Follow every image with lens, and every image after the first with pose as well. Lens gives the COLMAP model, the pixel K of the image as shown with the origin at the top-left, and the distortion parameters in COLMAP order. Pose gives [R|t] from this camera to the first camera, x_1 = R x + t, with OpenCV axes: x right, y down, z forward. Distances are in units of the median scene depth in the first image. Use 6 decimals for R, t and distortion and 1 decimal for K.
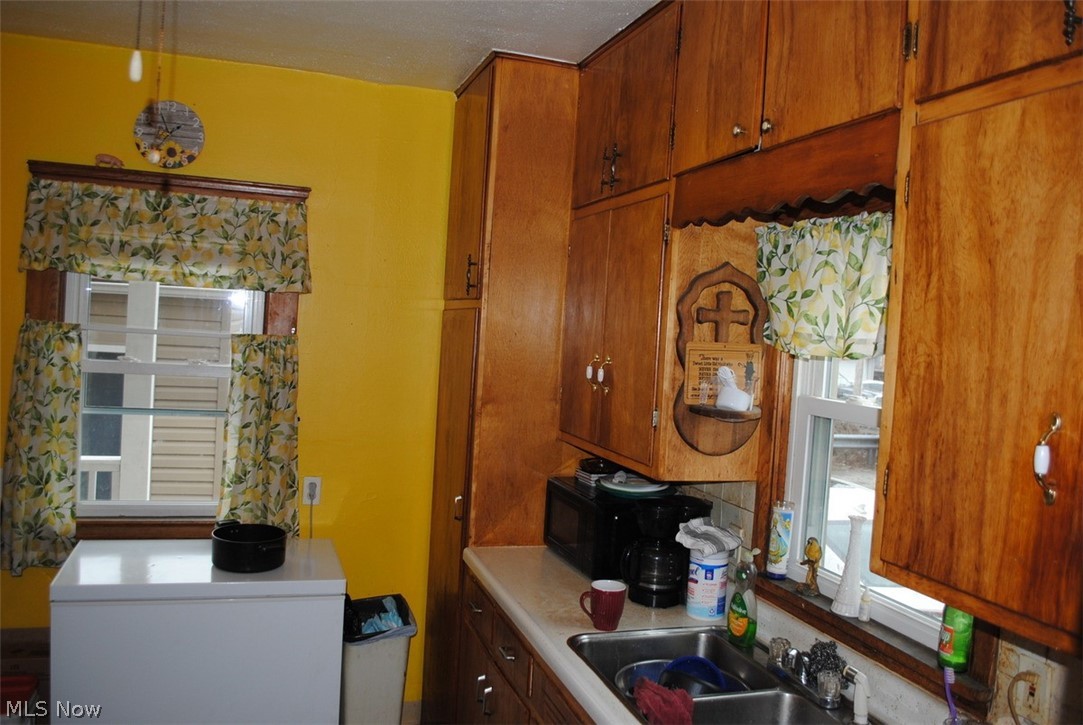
lens RADIAL K [[857.2, 0, 545.7], [0, 857.2, 360.0], [0, 0, 1]] dist [-0.076049, -0.001484]
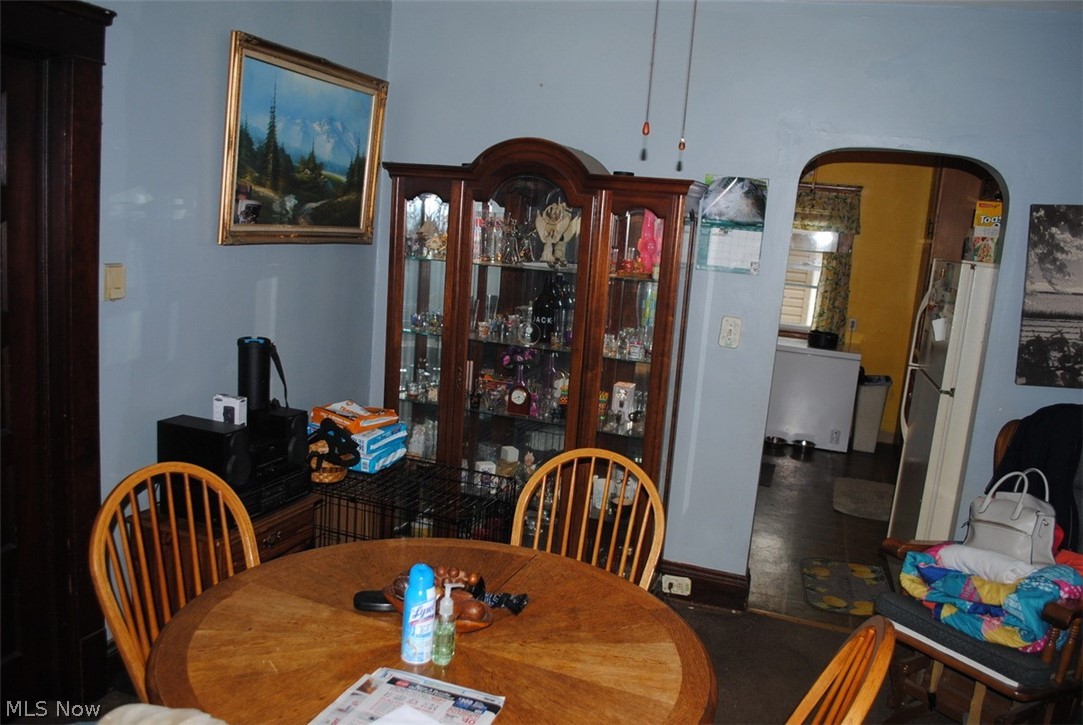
lens RADIAL K [[857.2, 0, 544.3], [0, 857.2, 365.7], [0, 0, 1]] dist [-0.076049, -0.001484]
pose [[0.794869, 0.103980, -0.597806, 0.433837], [-0.057942, 0.993713, 0.095800, 0.099509], [0.604009, -0.041510, 0.795896, -1.291272]]
